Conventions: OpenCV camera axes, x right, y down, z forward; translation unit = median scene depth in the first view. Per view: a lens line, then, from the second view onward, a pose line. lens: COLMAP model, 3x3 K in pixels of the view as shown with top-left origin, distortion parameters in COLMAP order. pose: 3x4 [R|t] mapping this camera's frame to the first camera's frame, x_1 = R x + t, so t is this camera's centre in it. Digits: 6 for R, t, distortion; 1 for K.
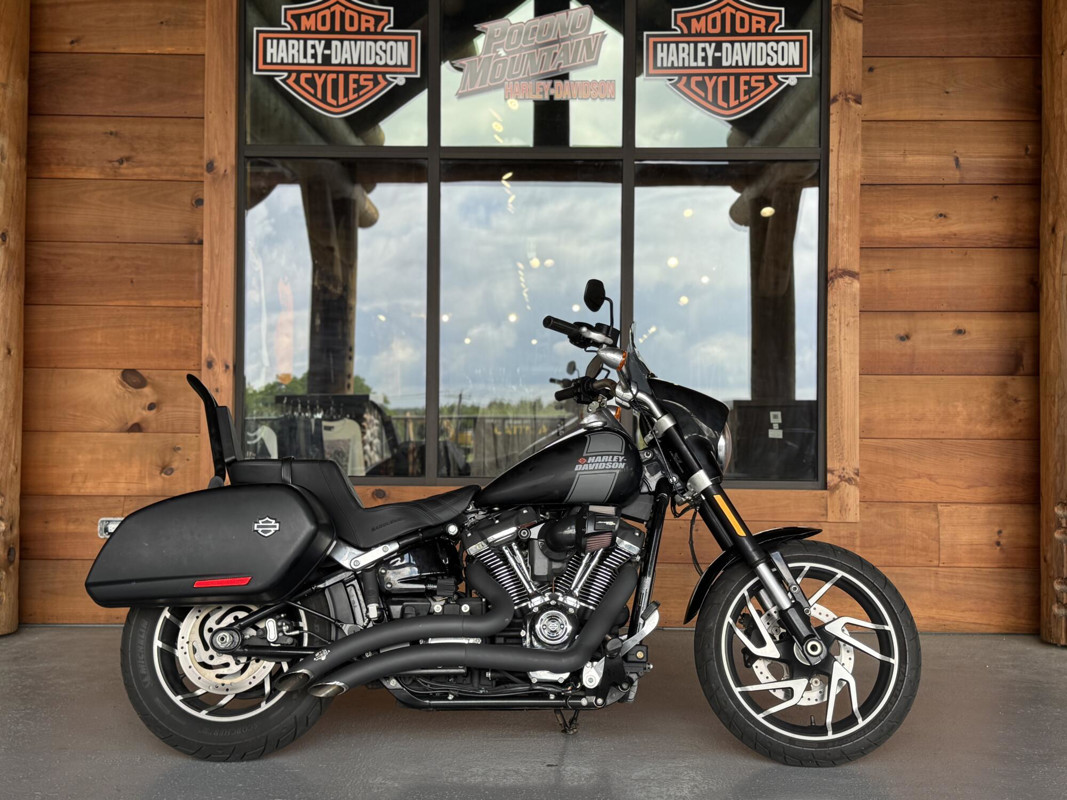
lens RADIAL K [[1215.6, 0, 533.9], [0, 1215.6, 394.0], [0, 0, 1]] dist [0.099291, 0.000000]
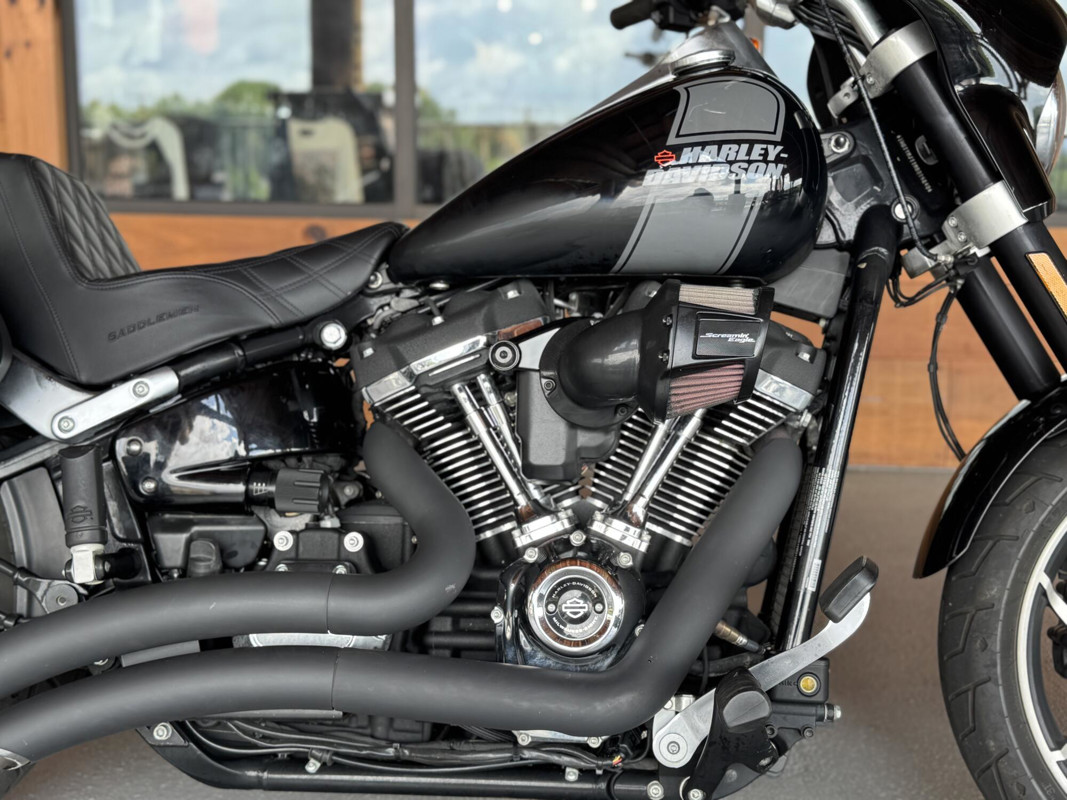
lens RADIAL K [[1312.5, 0, 532.4], [0, 1312.5, 400.4], [0, 0, 1]] dist [0.088903, 0.000000]
pose [[0.997760, 0.015141, -0.065164, 0.026887], [-0.000963, 0.977204, 0.212301, 0.041689], [0.066892, -0.211763, 0.975029, 0.592733]]
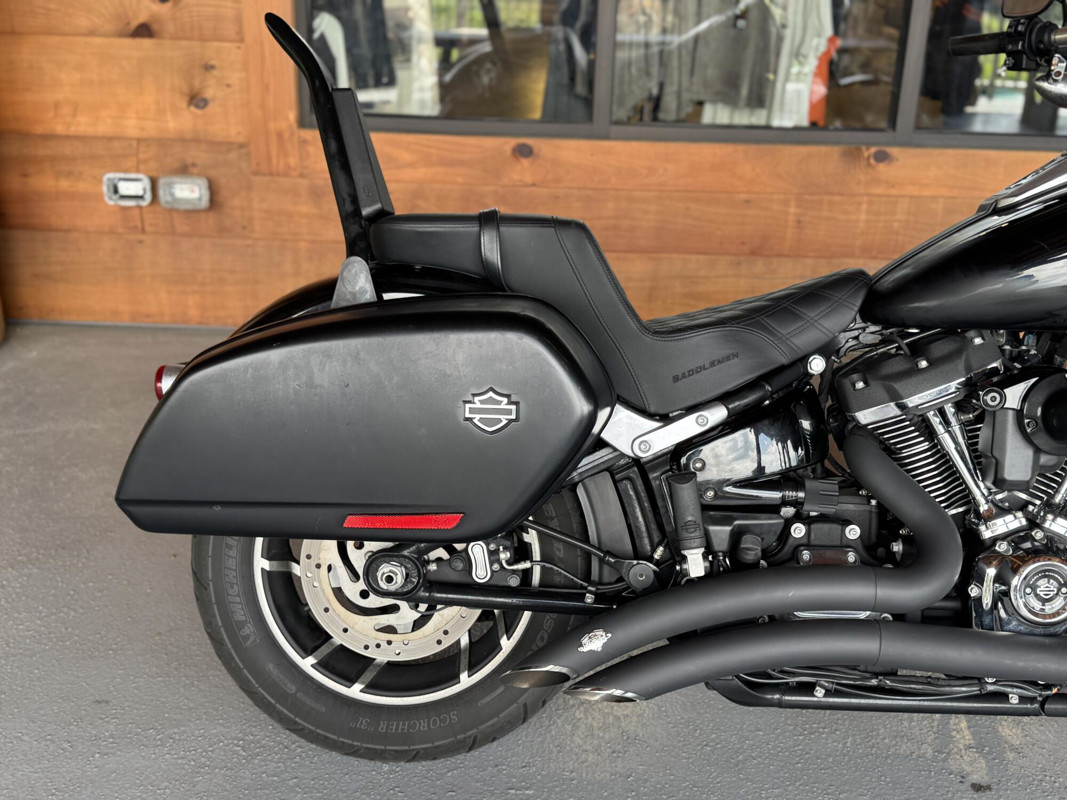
lens RADIAL K [[1215.6, 0, 535.1], [0, 1215.6, 402.9], [0, 0, 1]] dist [0.099291, 0.000000]
pose [[0.999744, 0.022279, 0.003996, -0.189112], [-0.022126, 0.924712, 0.380025, -0.066080], [0.004771, -0.380016, 0.924968, 0.532250]]
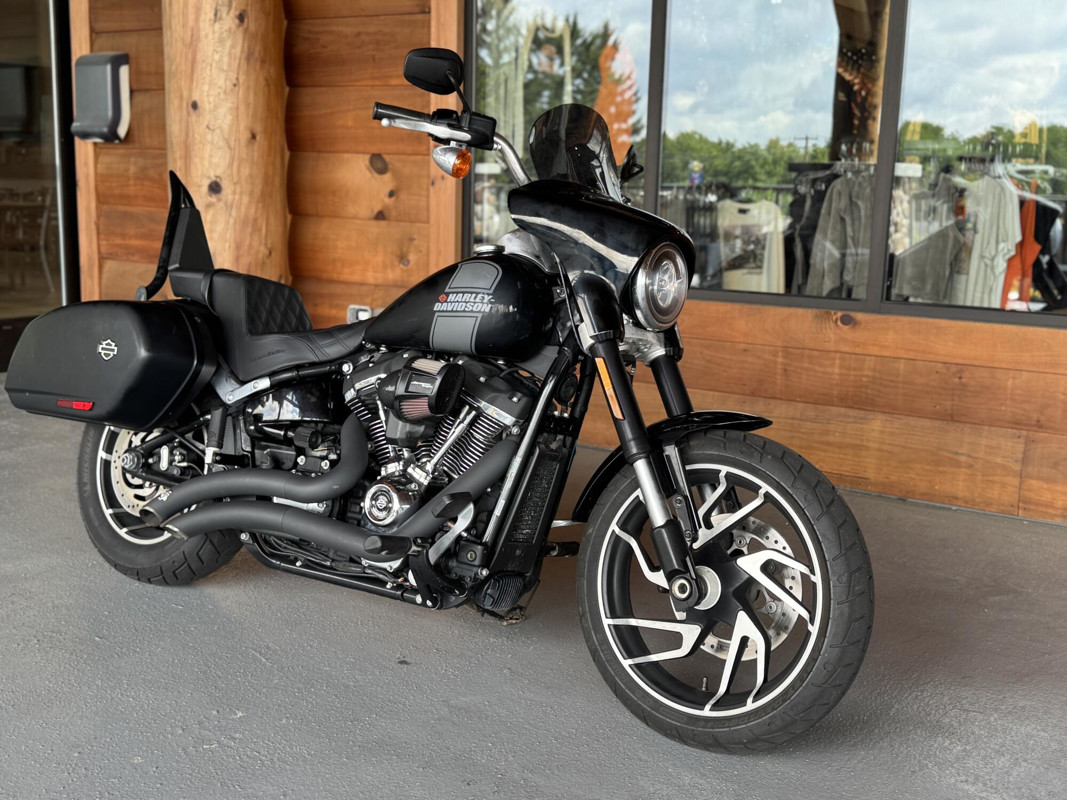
lens RADIAL K [[1215.6, 0, 538.1], [0, 1215.6, 399.4], [0, 0, 1]] dist [0.099291, 0.000000]
pose [[0.838031, 0.109365, -0.534550, 0.498447], [-0.002089, 0.980342, 0.197295, -0.032904], [0.545619, -0.164223, 0.821785, 0.391196]]
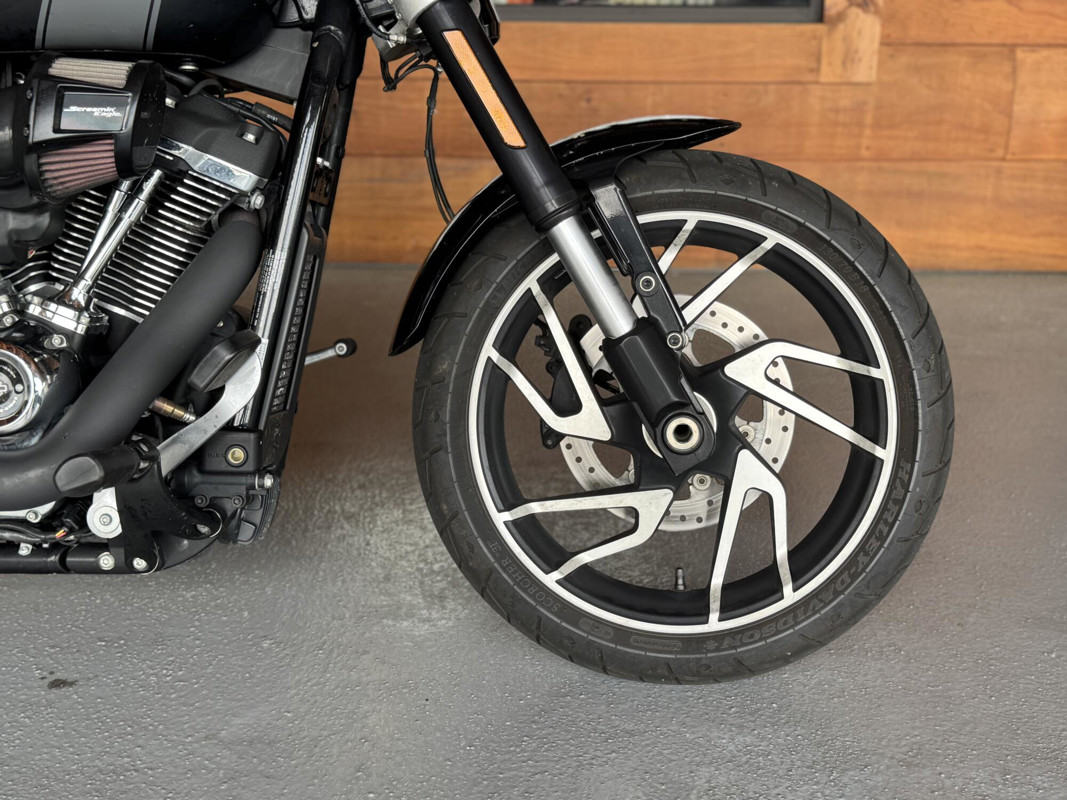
lens RADIAL K [[1312.5, 0, 538.2], [0, 1312.5, 398.7], [0, 0, 1]] dist [0.088903, 0.000000]
pose [[0.999987, 0.003855, -0.003453, 0.176460], [-0.002438, 0.939459, 0.342652, 0.050300], [0.004565, -0.342639, 0.939456, 0.585965]]
